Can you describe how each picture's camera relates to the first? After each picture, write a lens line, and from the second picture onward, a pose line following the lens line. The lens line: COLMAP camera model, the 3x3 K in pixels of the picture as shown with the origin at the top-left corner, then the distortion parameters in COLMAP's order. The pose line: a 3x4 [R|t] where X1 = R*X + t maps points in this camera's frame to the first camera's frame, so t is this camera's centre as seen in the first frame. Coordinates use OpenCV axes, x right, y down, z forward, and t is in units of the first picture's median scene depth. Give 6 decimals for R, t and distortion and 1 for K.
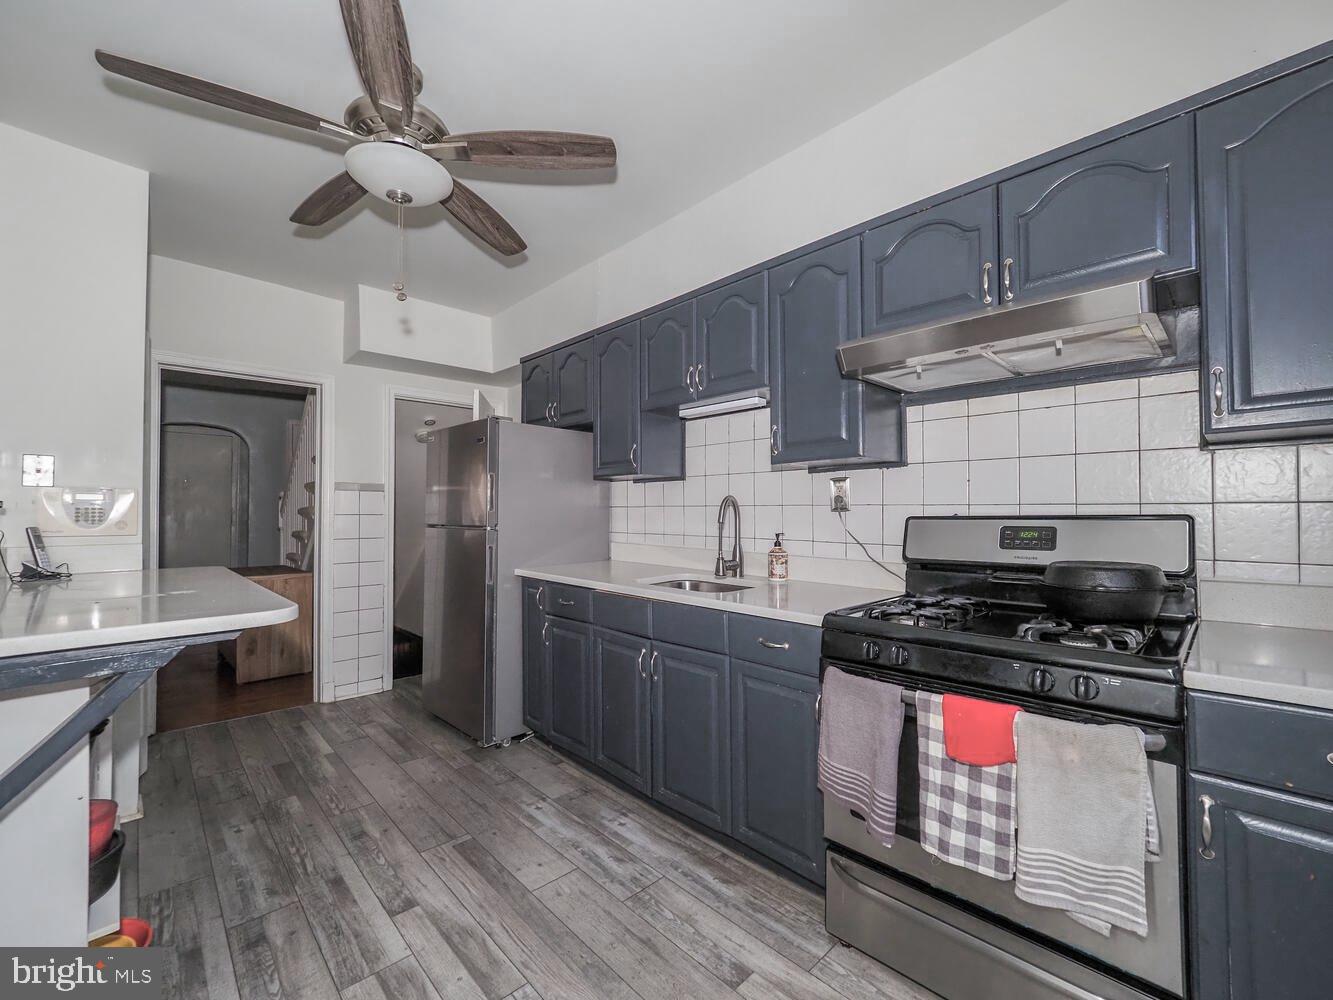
lens RADIAL K [[556.1, 0, 666.5], [0, 556.1, 500.0], [0, 0, 1]] dist [0.013765, -0.000146]
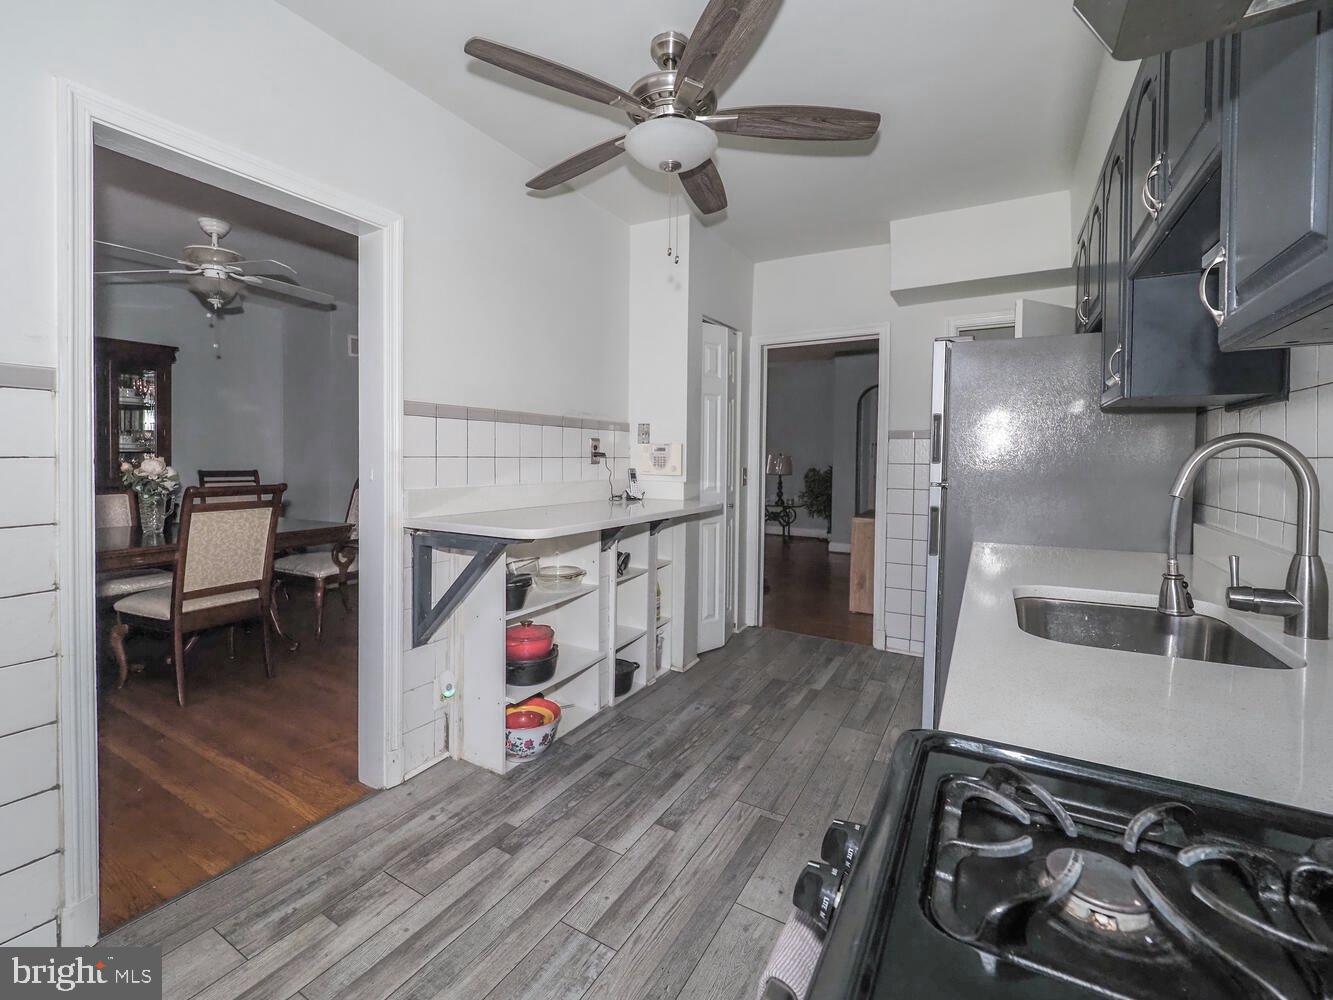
lens RADIAL K [[591.8, 0, 665.2], [0, 591.8, 463.0], [0, 0, 1]] dist [-0.001529, -0.000291]
pose [[0.289940, 0.015075, -0.956926, 0.505627], [0.011151, 0.999755, 0.019128, 0.000654], [0.956980, -0.016216, 0.289701, 0.548504]]
